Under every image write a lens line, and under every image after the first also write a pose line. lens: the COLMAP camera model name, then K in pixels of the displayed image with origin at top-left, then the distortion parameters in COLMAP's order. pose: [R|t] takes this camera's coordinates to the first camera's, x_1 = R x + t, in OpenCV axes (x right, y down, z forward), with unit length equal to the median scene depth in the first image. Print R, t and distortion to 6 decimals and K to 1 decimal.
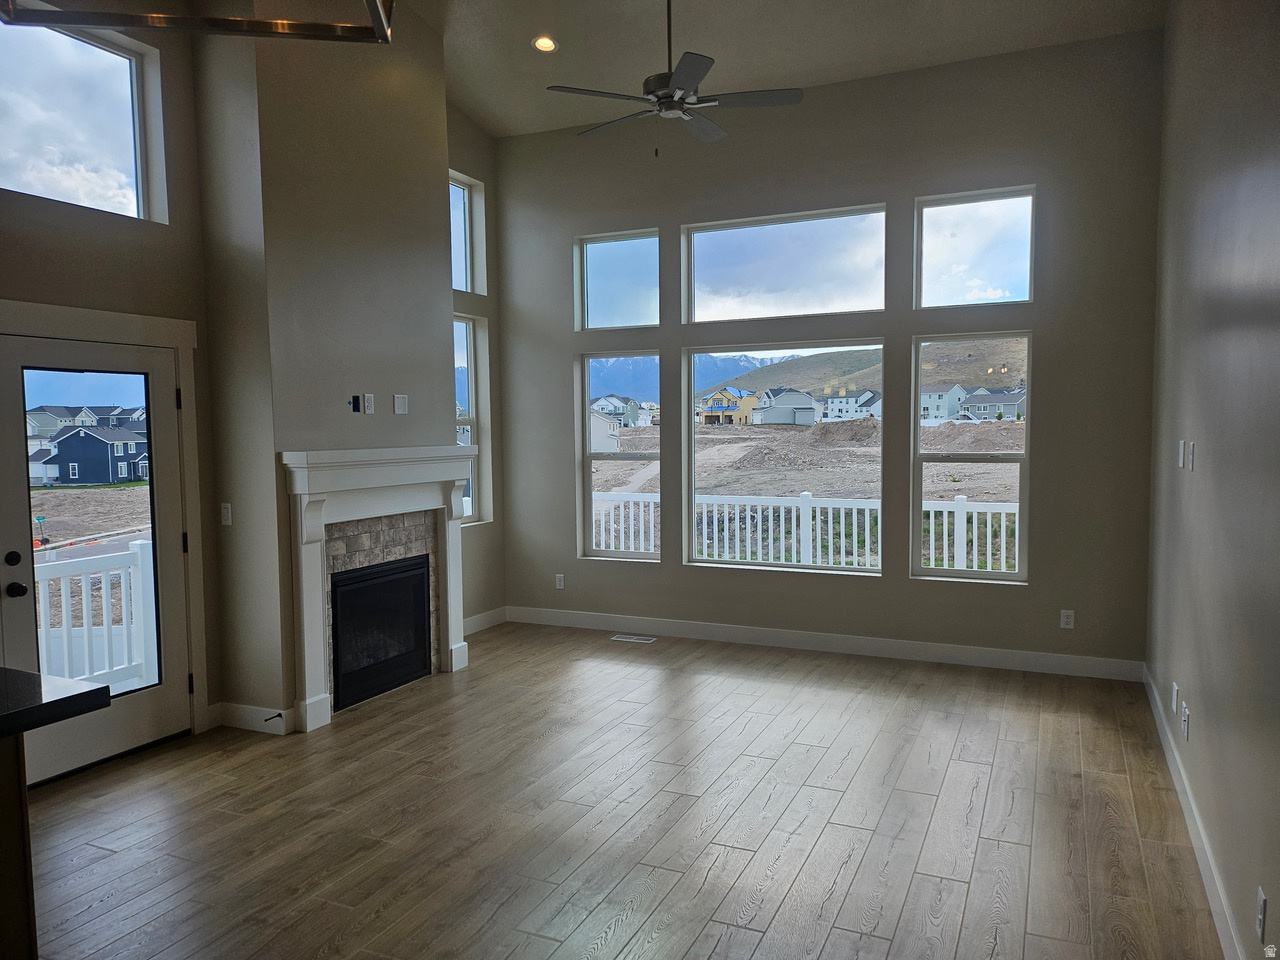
lens RADIAL K [[898.2, 0, 658.4], [0, 898.2, 487.4], [0, 0, 1]] dist [0.034491, -0.013452]
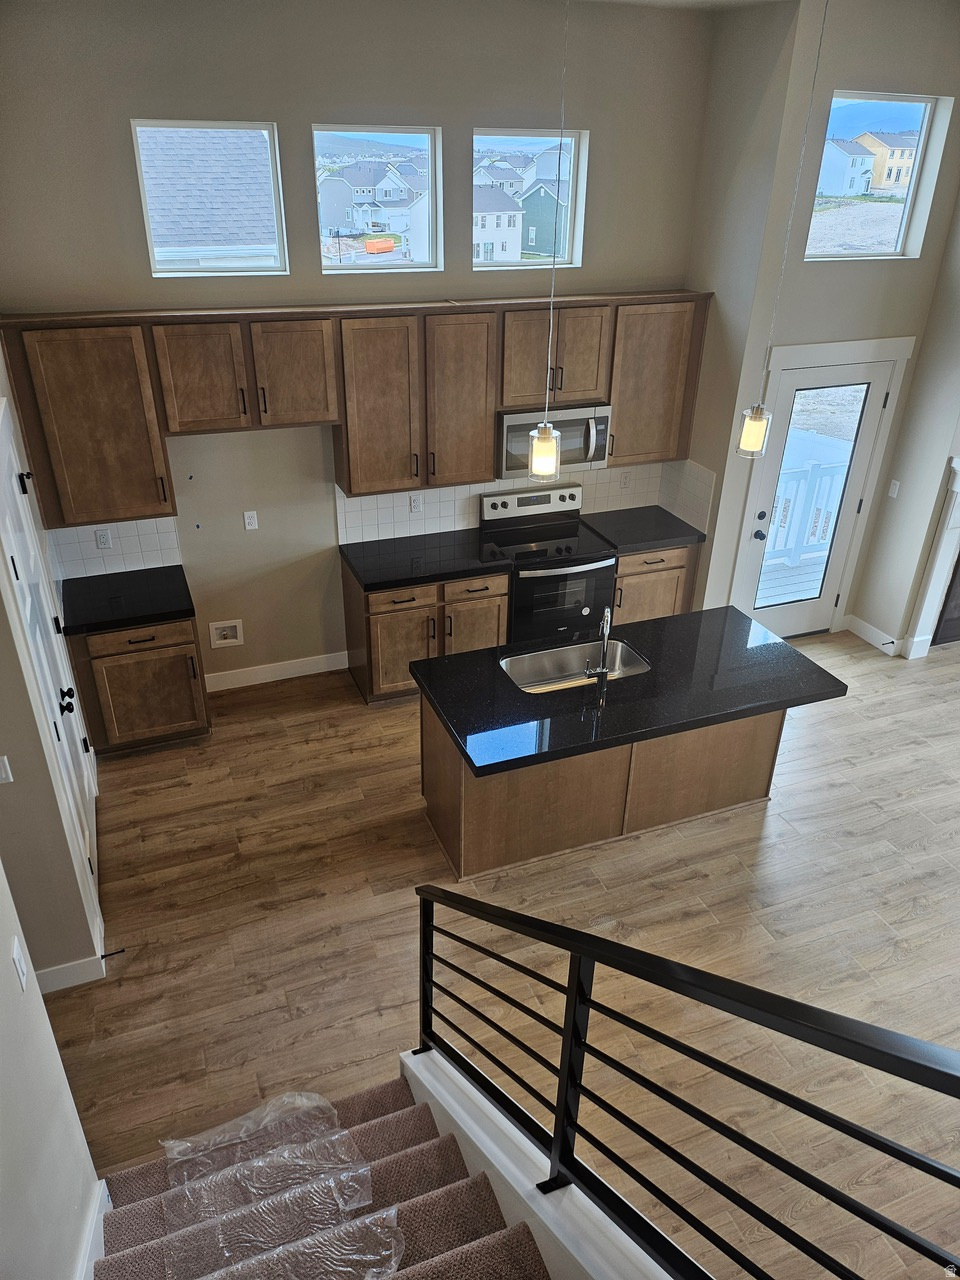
lens RADIAL K [[898.2, 0, 479.0], [0, 898.2, 645.4], [0, 0, 1]] dist [0.034491, -0.013452]
pose [[0.715379, 0.355296, -0.601662, -0.033522], [-0.072567, 0.894194, 0.441759, -0.278057], [0.694958, -0.272364, 0.665471, -0.325643]]
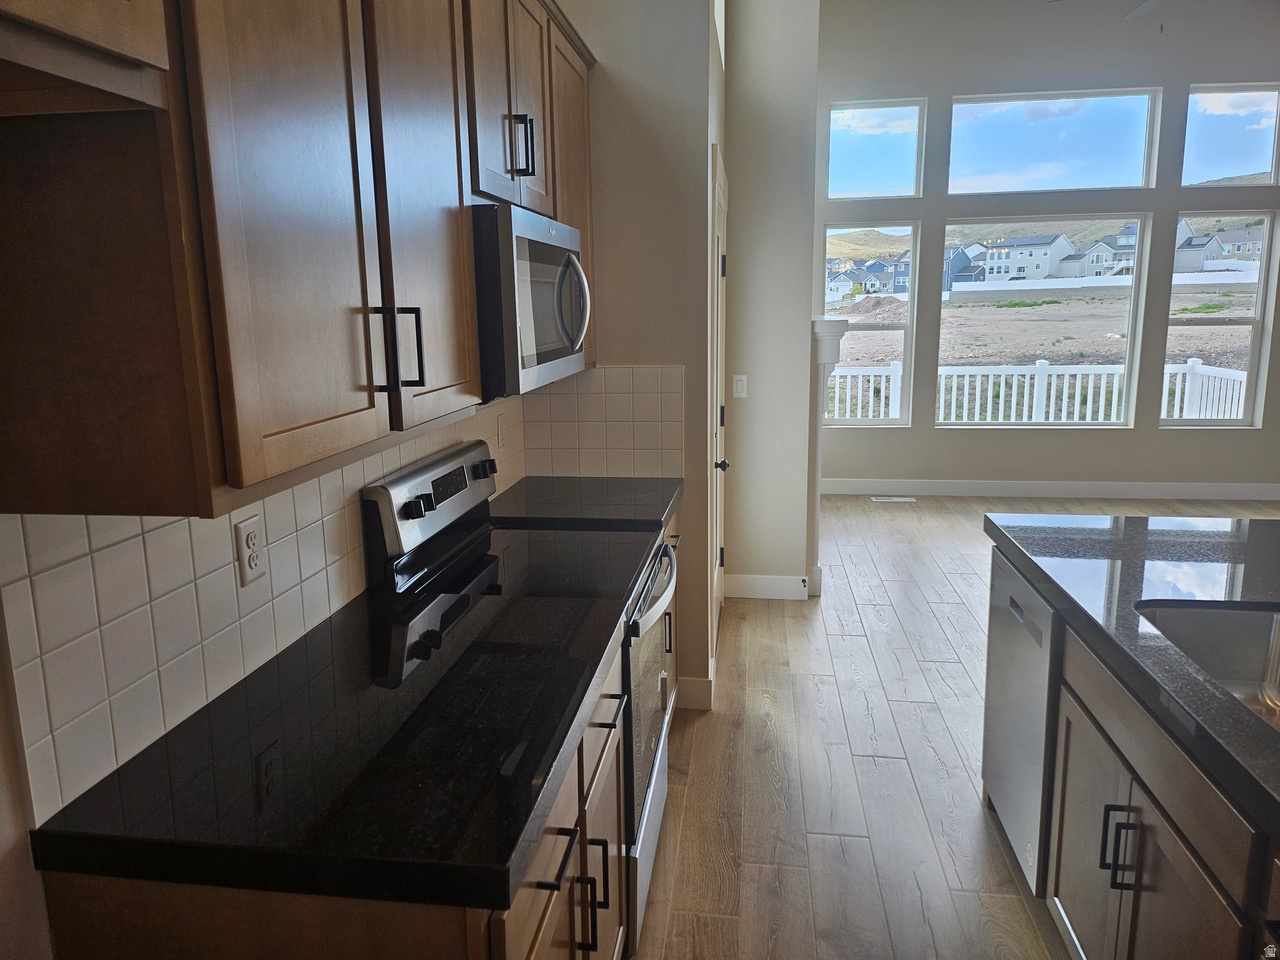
lens RADIAL K [[898.2, 0, 640.4], [0, 898.2, 485.3], [0, 0, 1]] dist [0.034491, -0.013452]
pose [[0.958894, -0.057959, 0.277784, -0.784827], [0.020594, 0.990551, 0.135588, 0.001612], [-0.283018, -0.124294, 0.951027, 0.085625]]
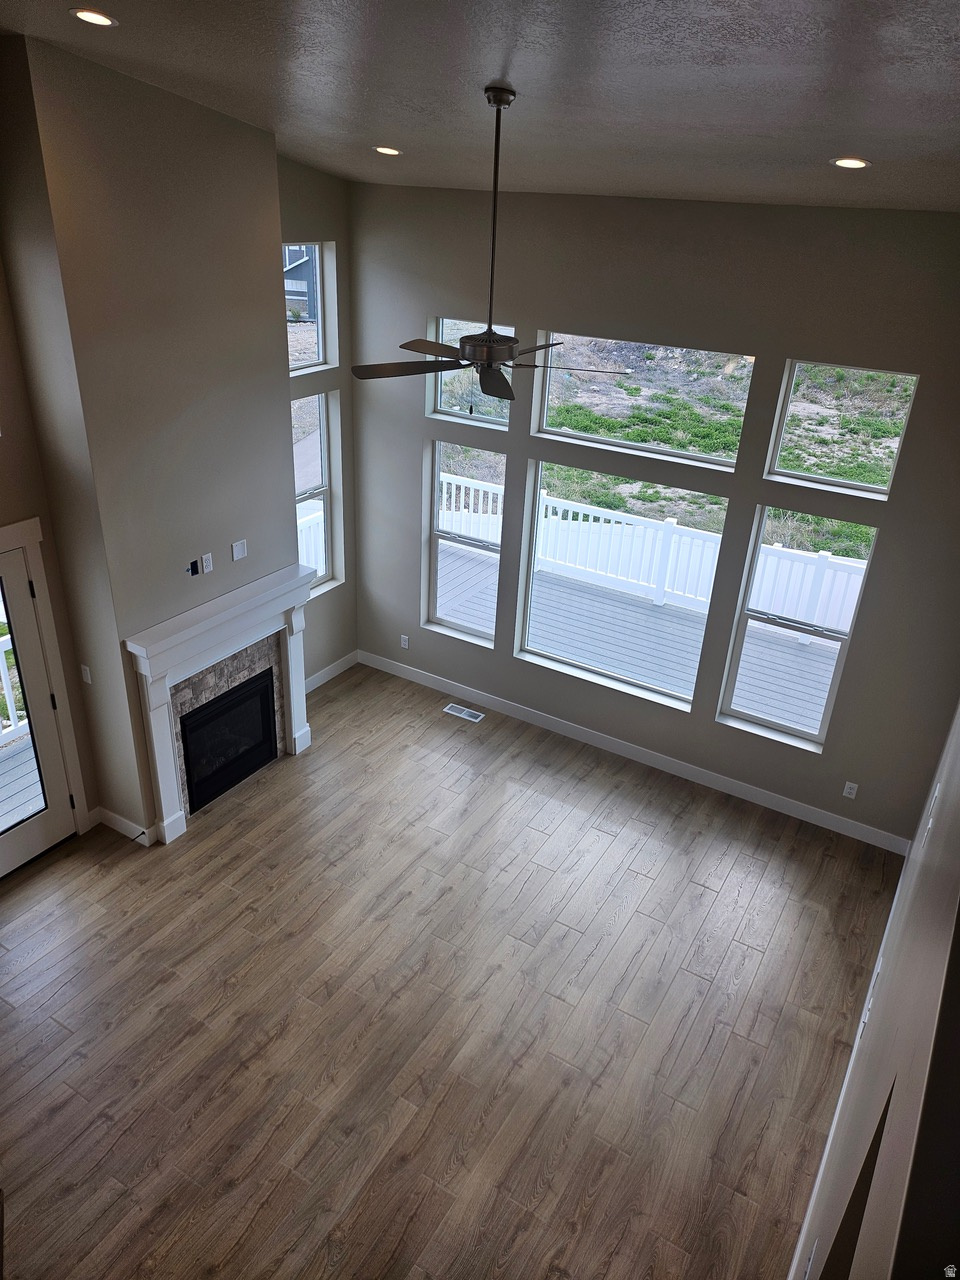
lens RADIAL K [[898.2, 0, 472.4], [0, 898.2, 626.7], [0, 0, 1]] dist [0.034491, -0.013452]
pose [[0.990021, 0.104197, -0.094879, 0.097704], [-0.060434, 0.922141, 0.382104, -0.448367], [0.127306, -0.372557, 0.919236, 0.033470]]
